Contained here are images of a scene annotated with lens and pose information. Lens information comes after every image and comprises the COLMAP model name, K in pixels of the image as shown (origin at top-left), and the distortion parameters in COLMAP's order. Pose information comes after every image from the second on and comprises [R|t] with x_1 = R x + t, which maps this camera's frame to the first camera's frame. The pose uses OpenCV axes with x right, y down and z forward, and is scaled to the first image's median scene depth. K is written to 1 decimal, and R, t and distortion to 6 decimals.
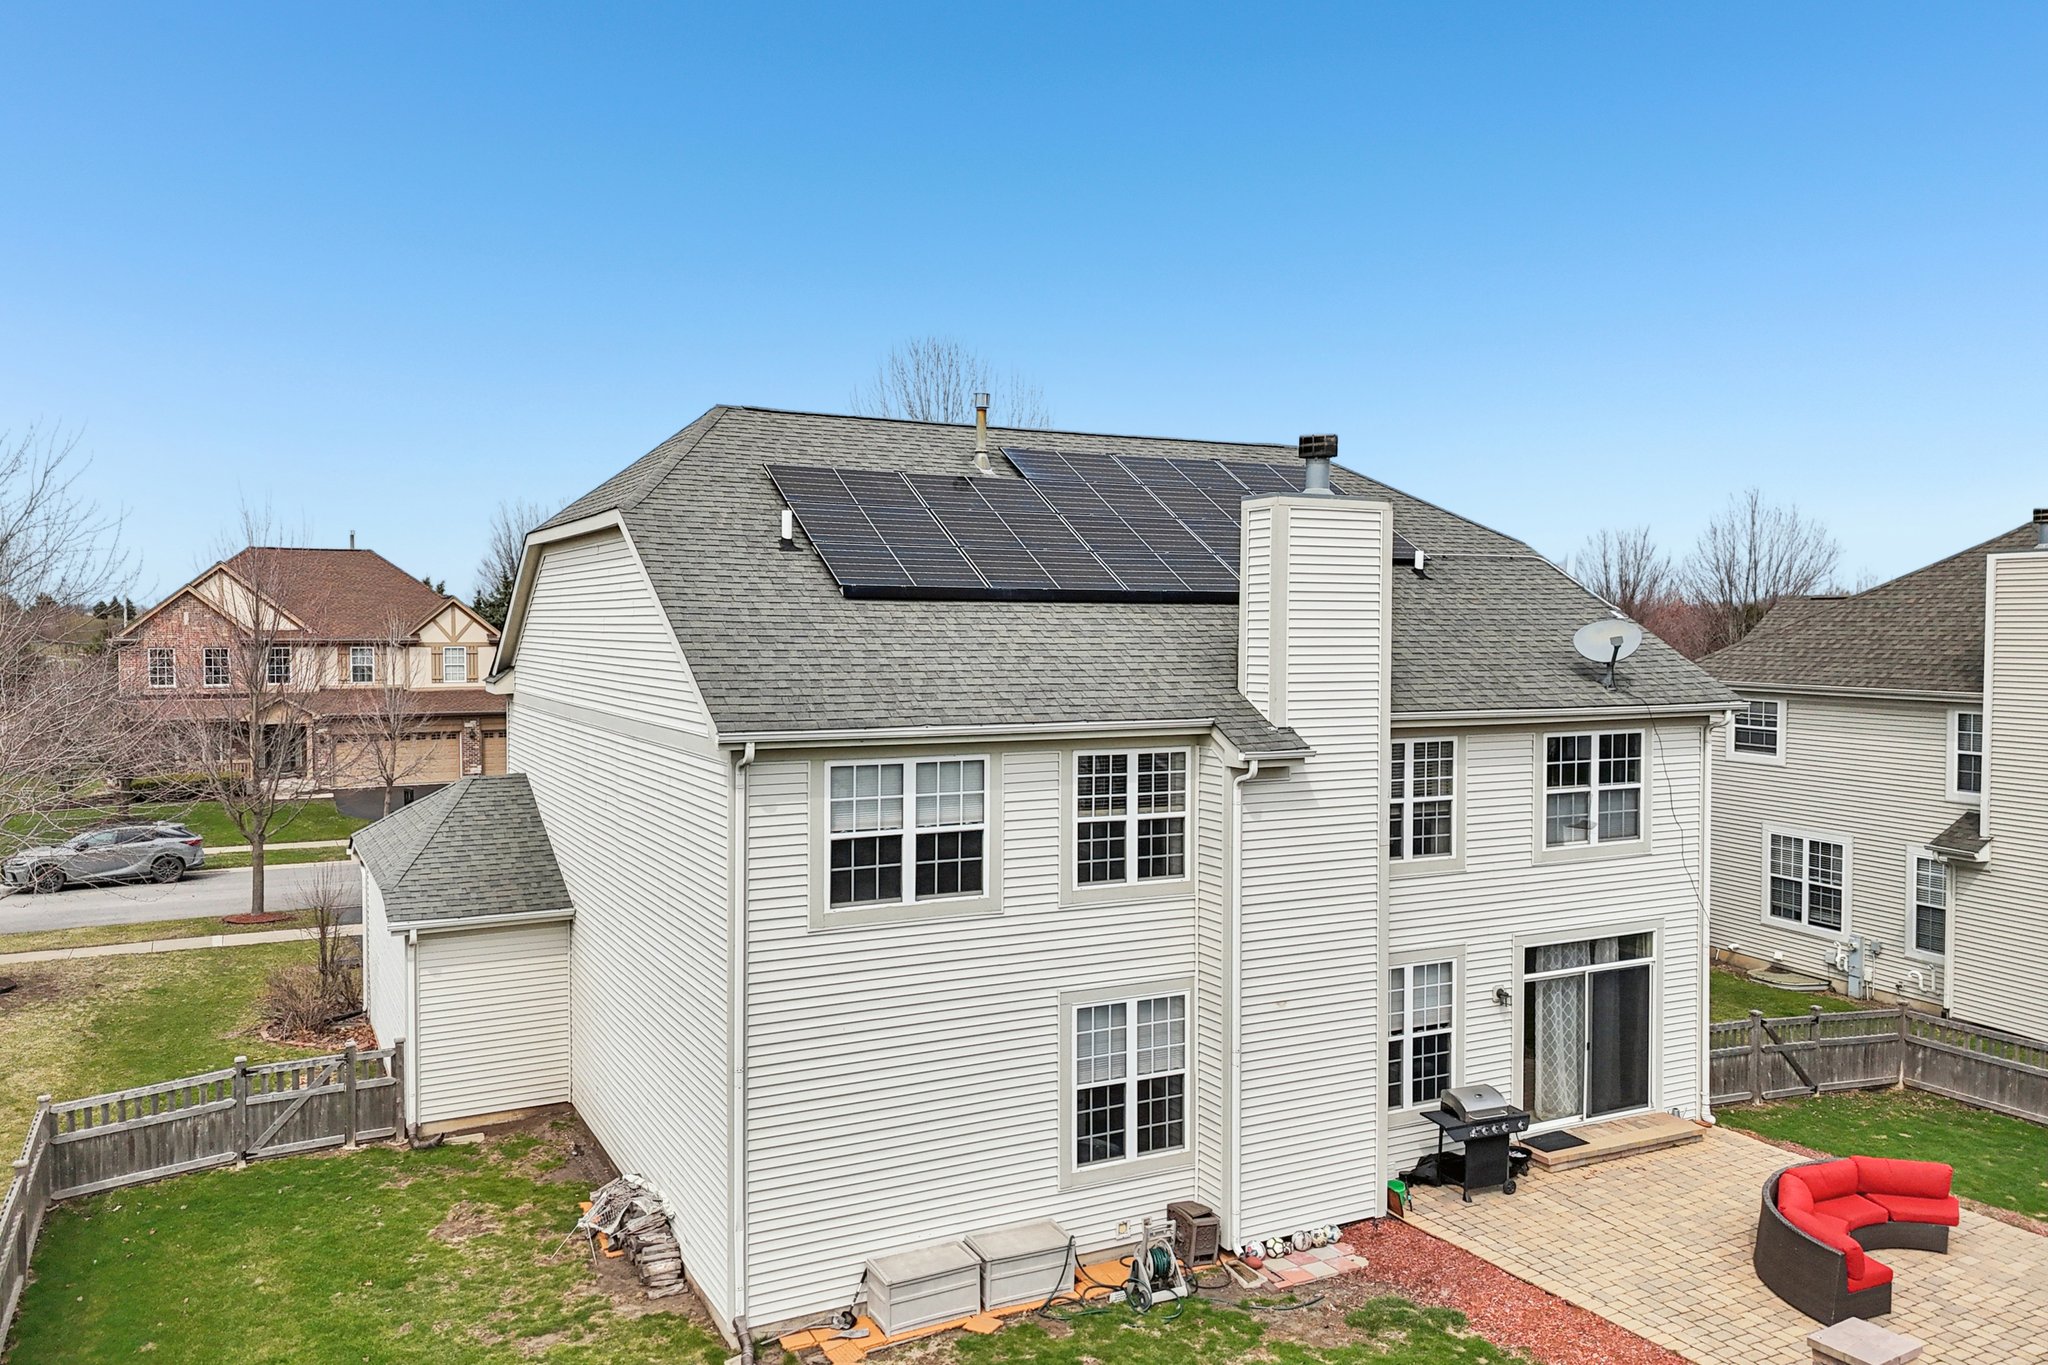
lens RADIAL K [[1476.1, 0, 1019.7], [0, 1476.1, 626.6], [0, 0, 1]] dist [0.091441, -0.088746]
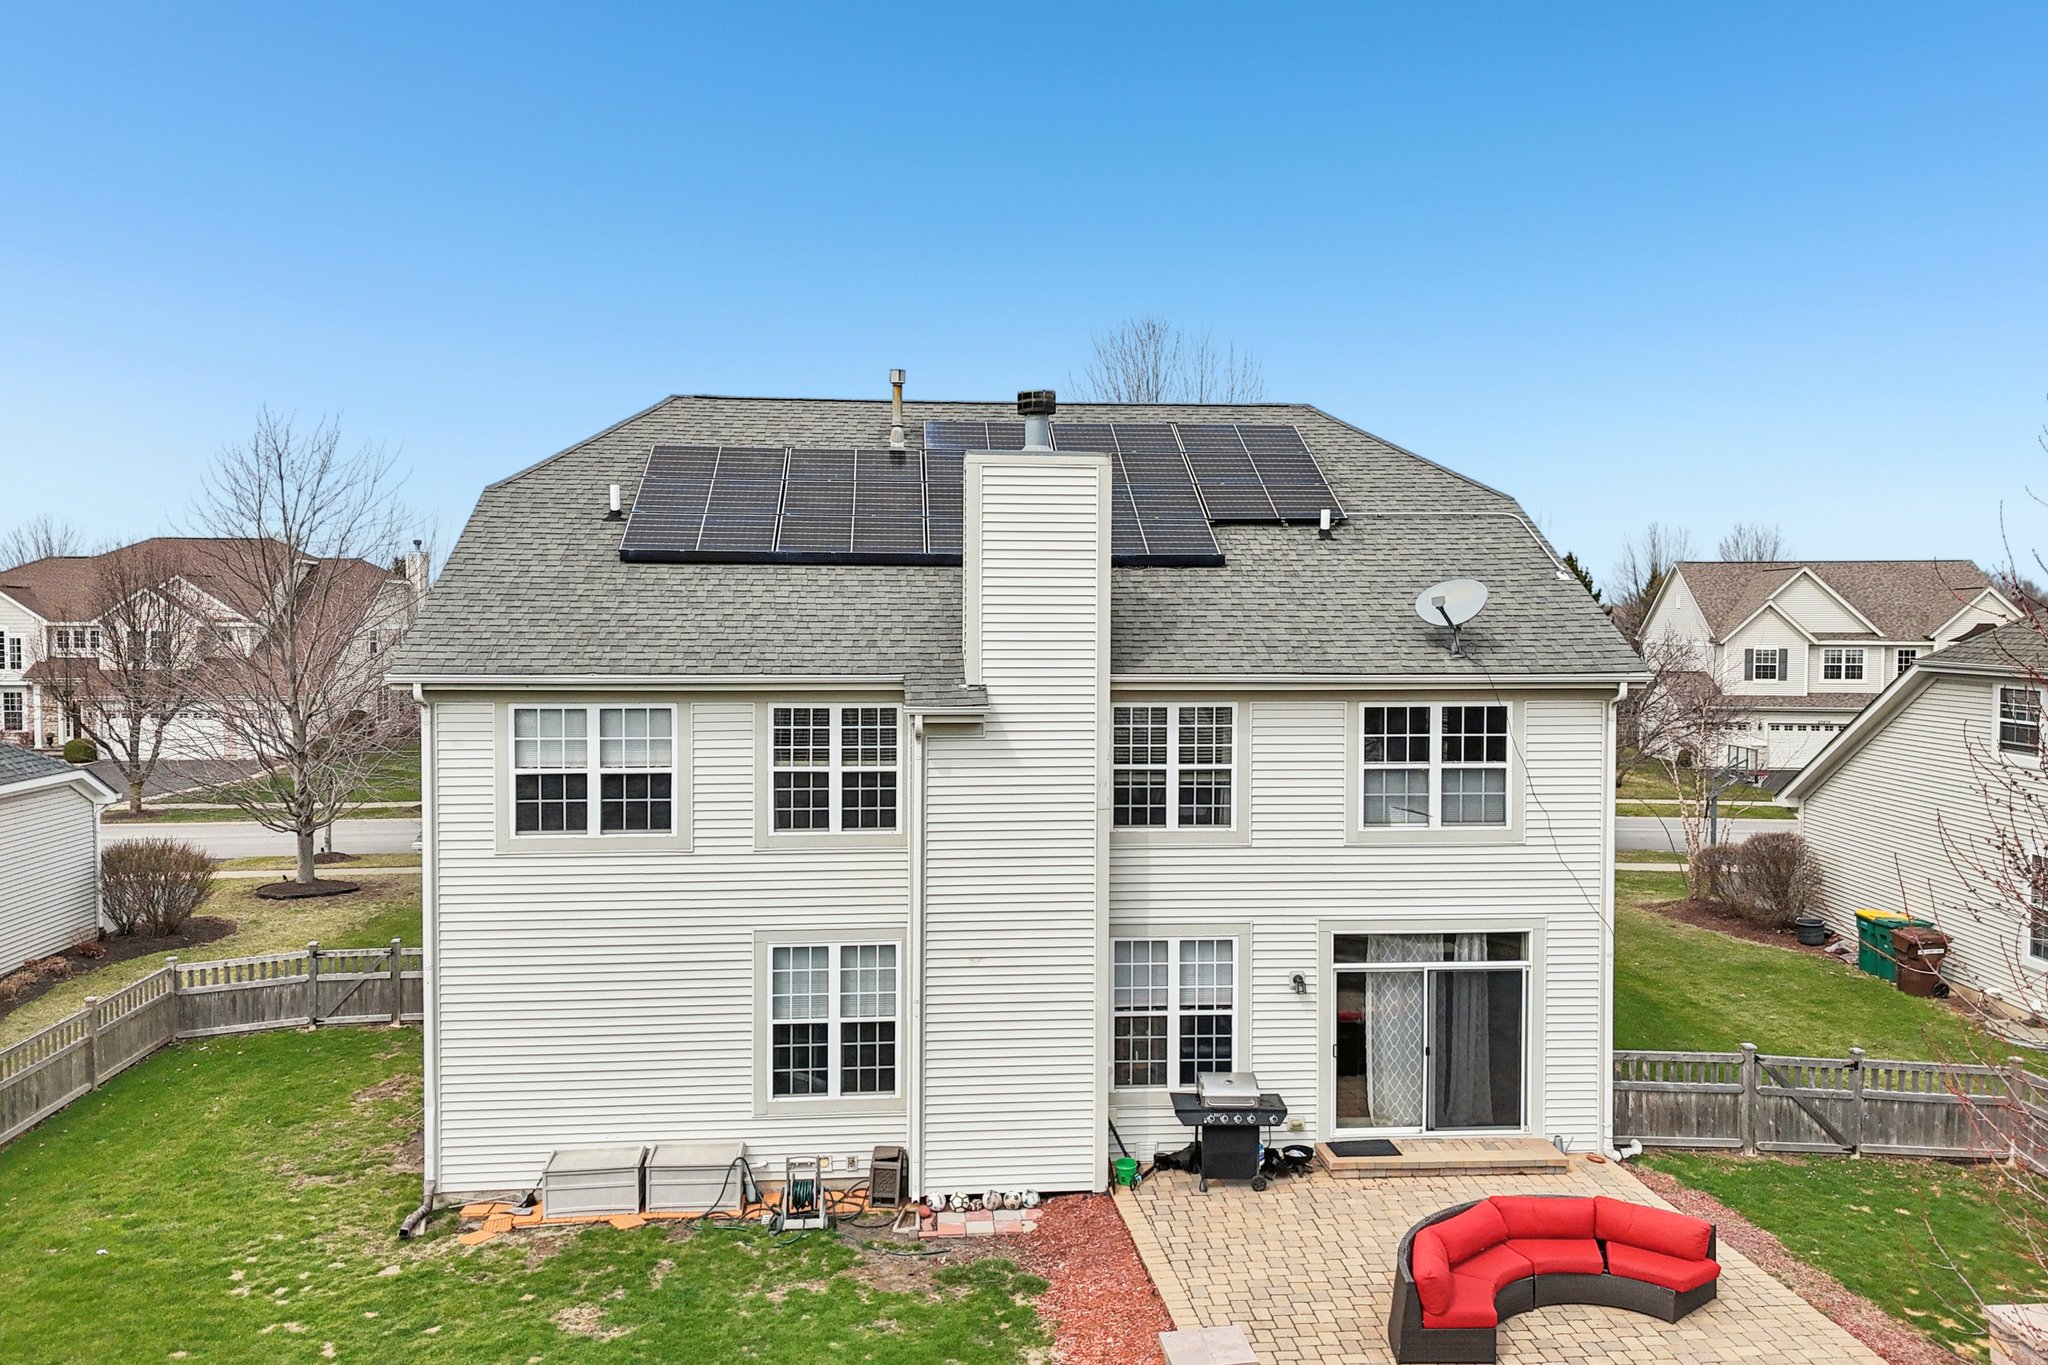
lens RADIAL K [[1476.1, 0, 1019.7], [0, 1476.1, 626.6], [0, 0, 1]] dist [0.091441, -0.088746]
pose [[0.925291, 0.001440, -0.379255, 0.578812], [-0.000006, 0.999993, 0.003781, 0.024672], [0.379258, -0.003496, 0.925284, 0.088463]]
